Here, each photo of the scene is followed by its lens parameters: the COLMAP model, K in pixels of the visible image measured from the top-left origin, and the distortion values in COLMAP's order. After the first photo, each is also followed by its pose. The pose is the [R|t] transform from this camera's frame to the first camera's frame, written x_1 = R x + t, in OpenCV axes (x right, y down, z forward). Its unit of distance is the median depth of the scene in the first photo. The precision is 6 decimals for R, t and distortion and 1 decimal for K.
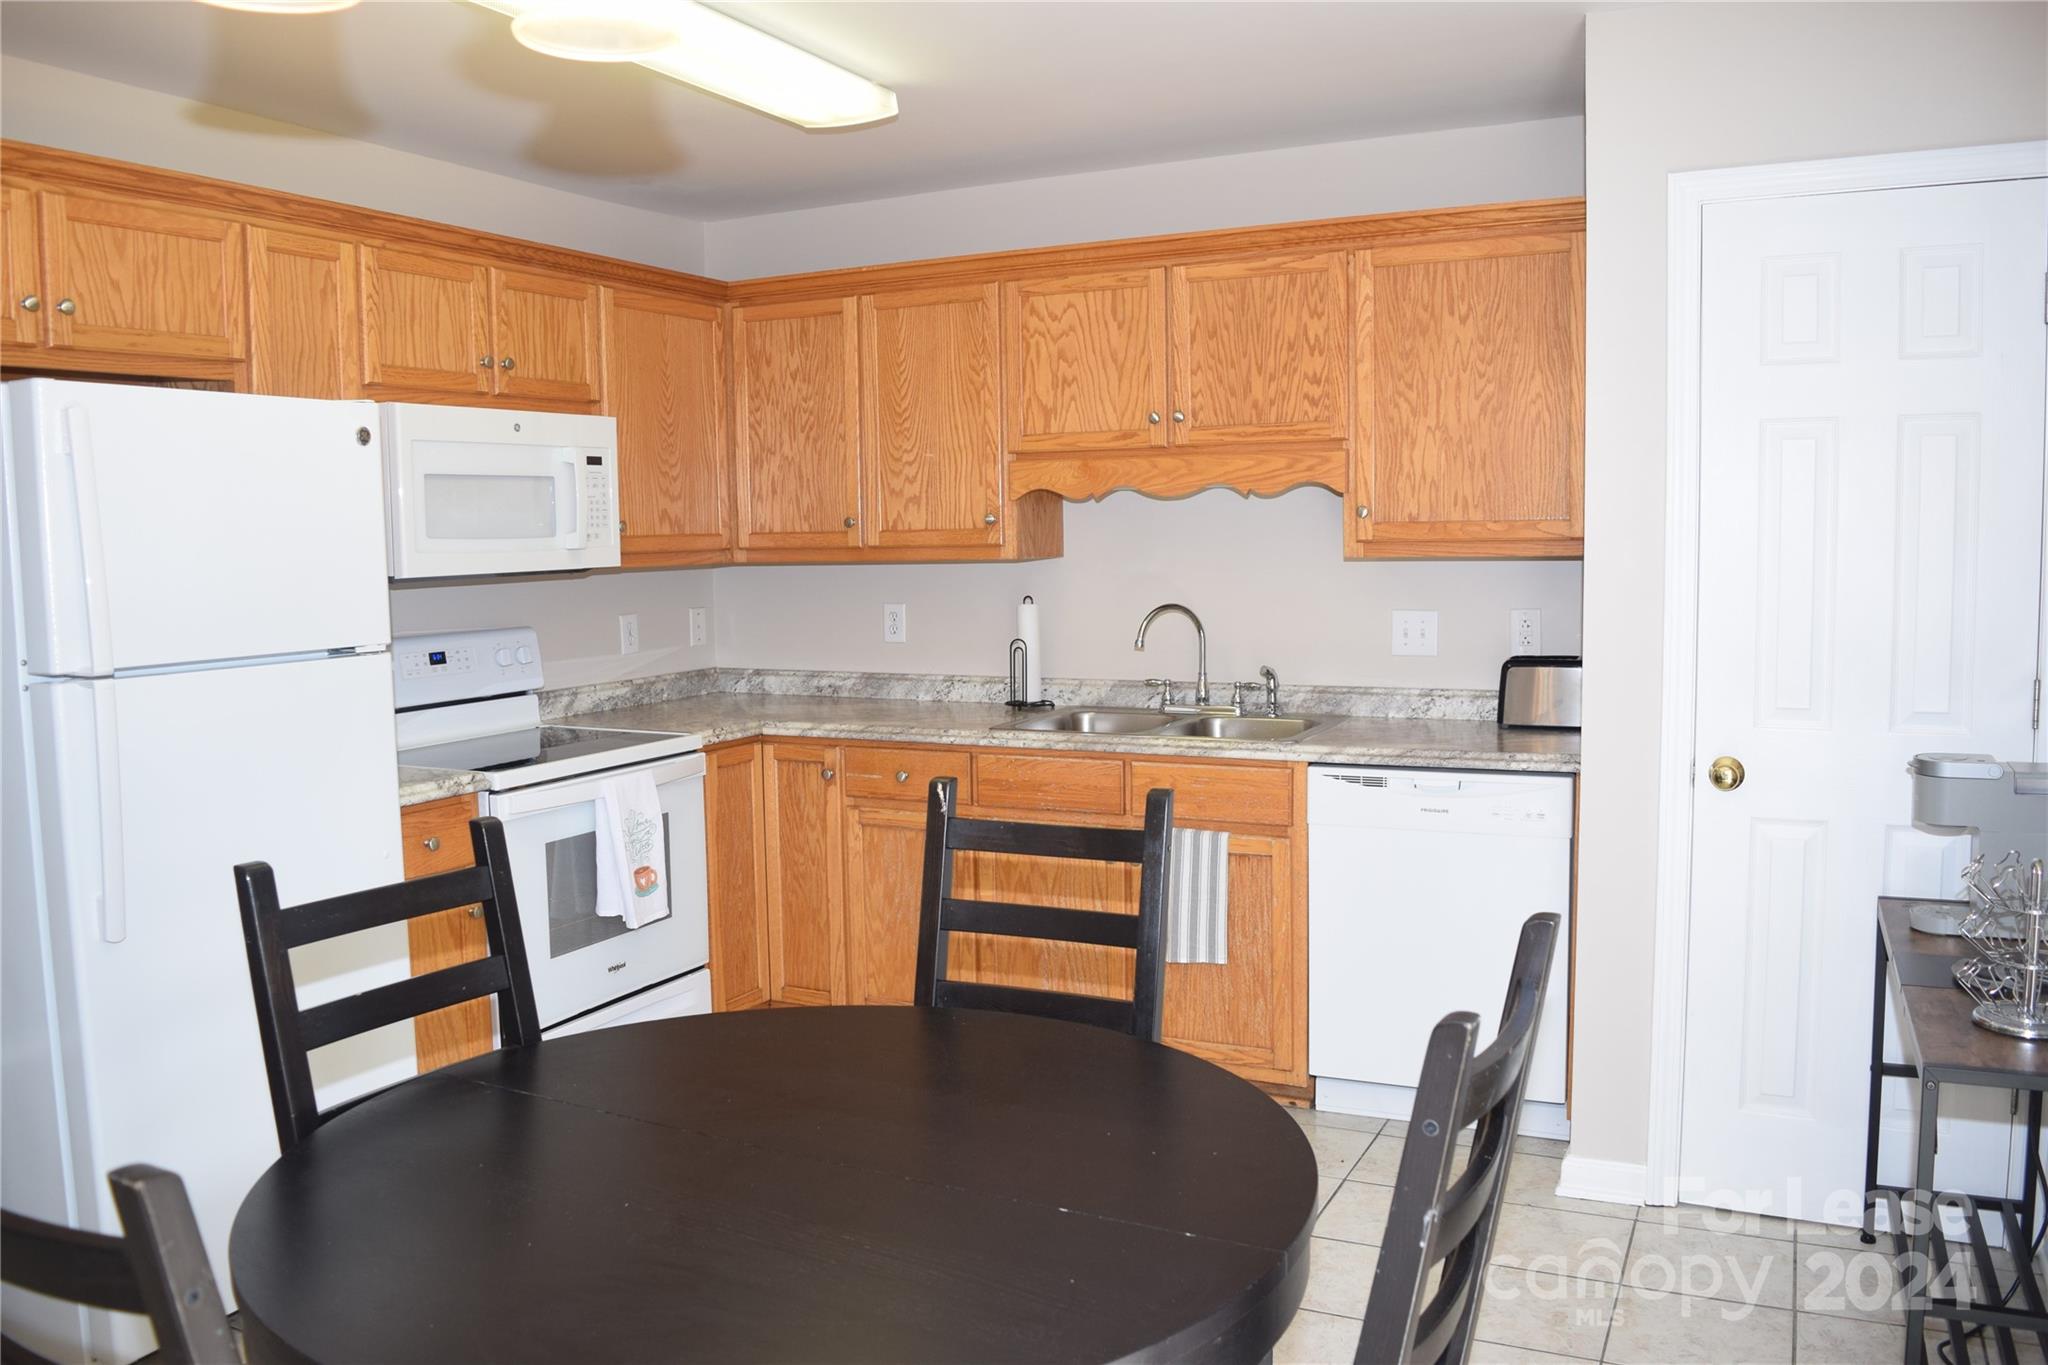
lens RADIAL K [[1603.3, 0, 1024.0], [0, 1603.3, 682.5], [0, 0, 1]] dist [-0.105746, 0.029221]
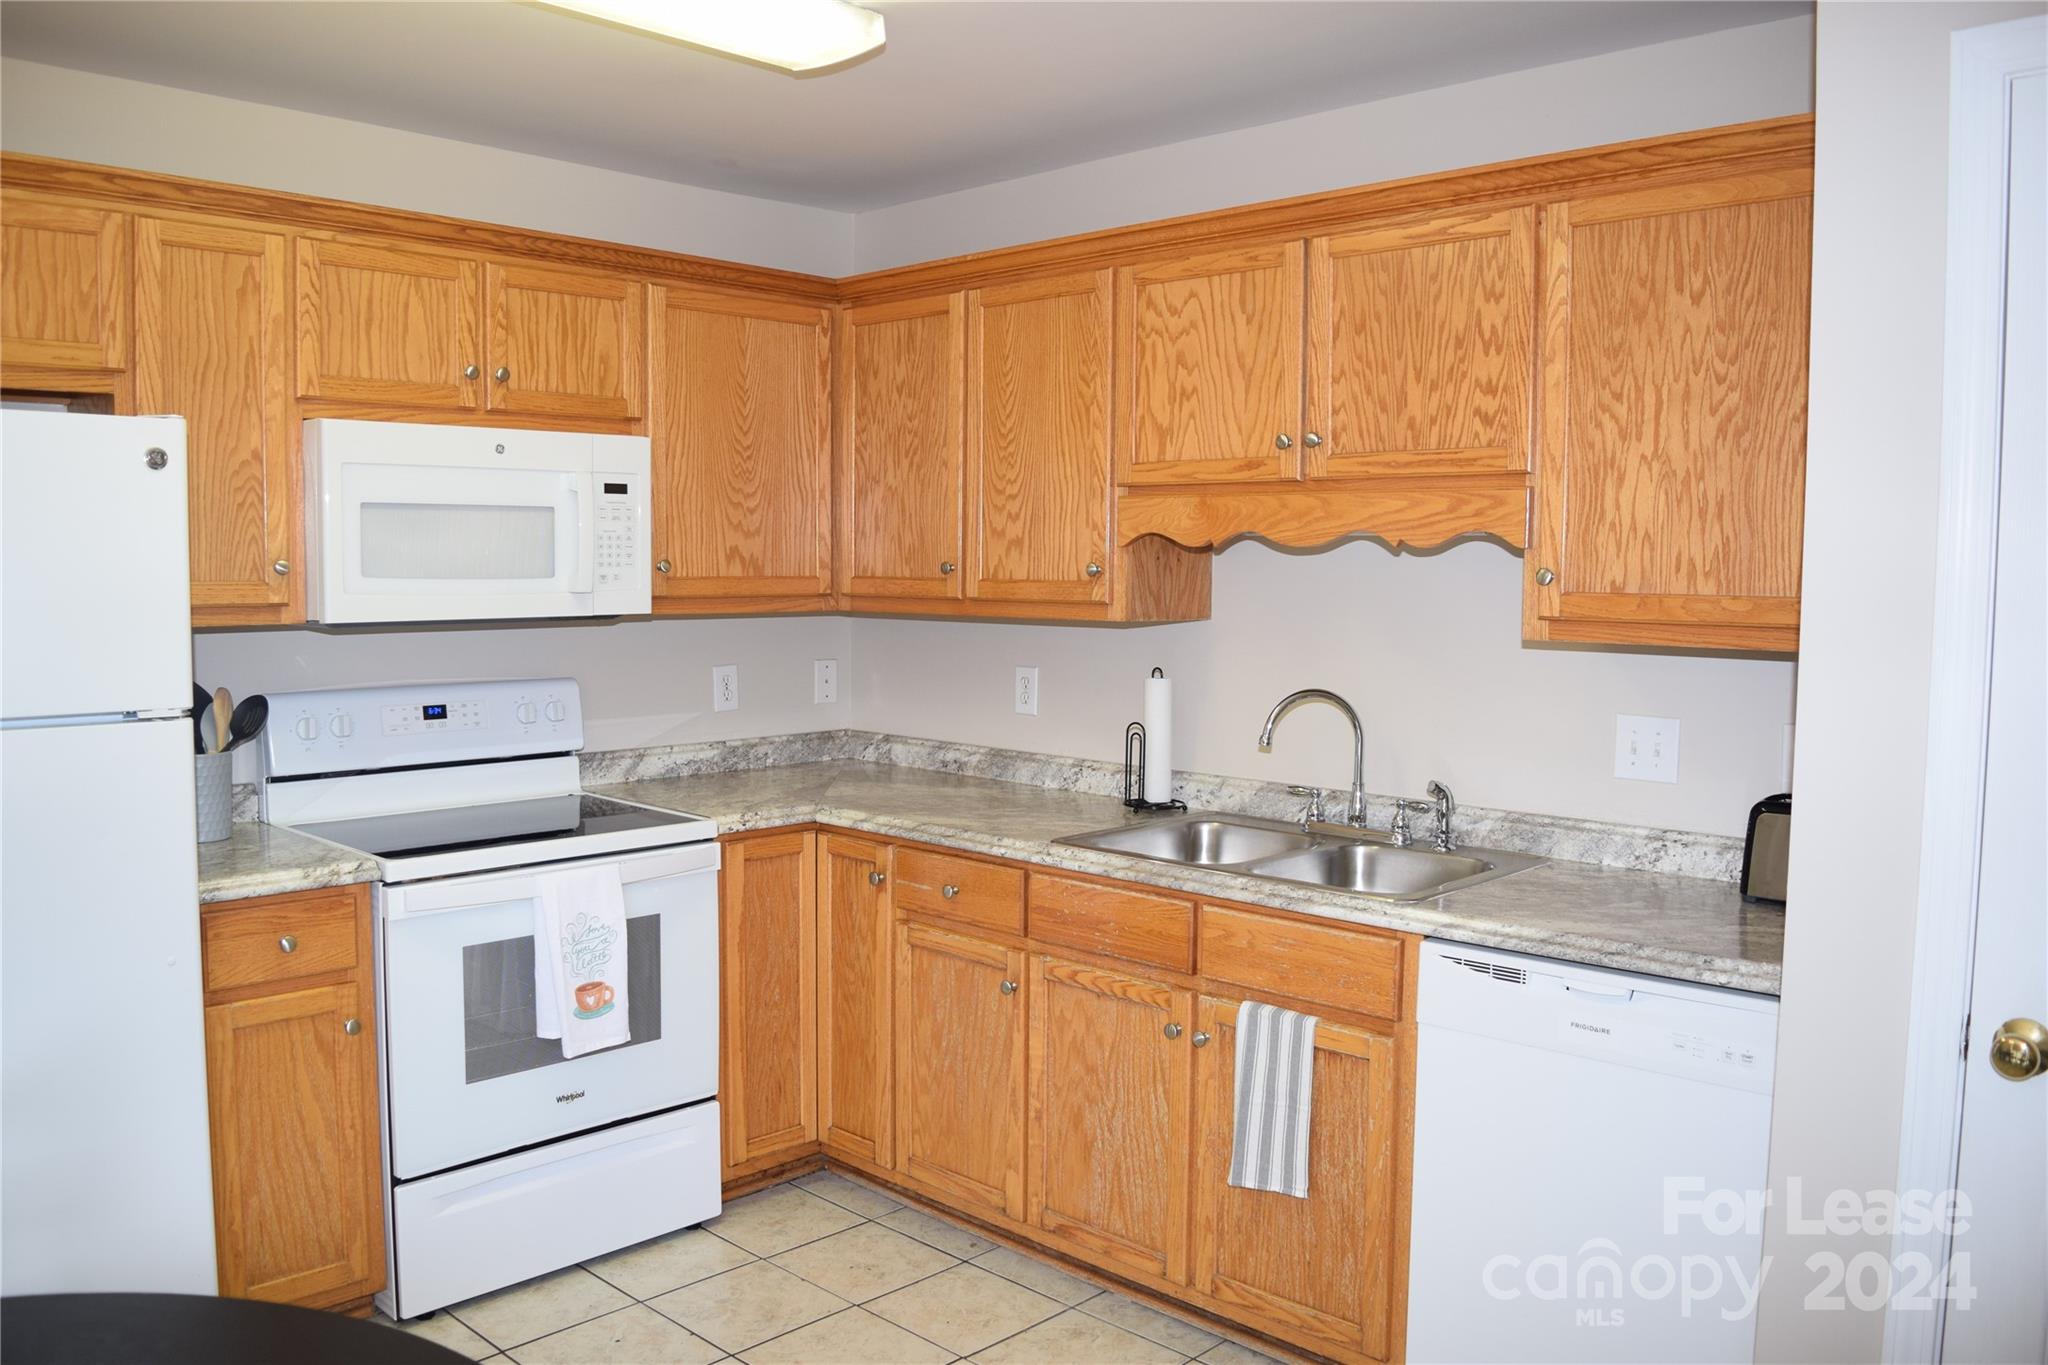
lens RADIAL K [[1603.3, 0, 1024.0], [0, 1603.3, 682.5], [0, 0, 1]] dist [-0.105746, 0.029221]
pose [[0.953257, 0.048078, -0.298311, 0.193597], [-0.053226, 0.998541, -0.009152, -0.040041], [0.297436, 0.024603, 0.954425, 0.256490]]
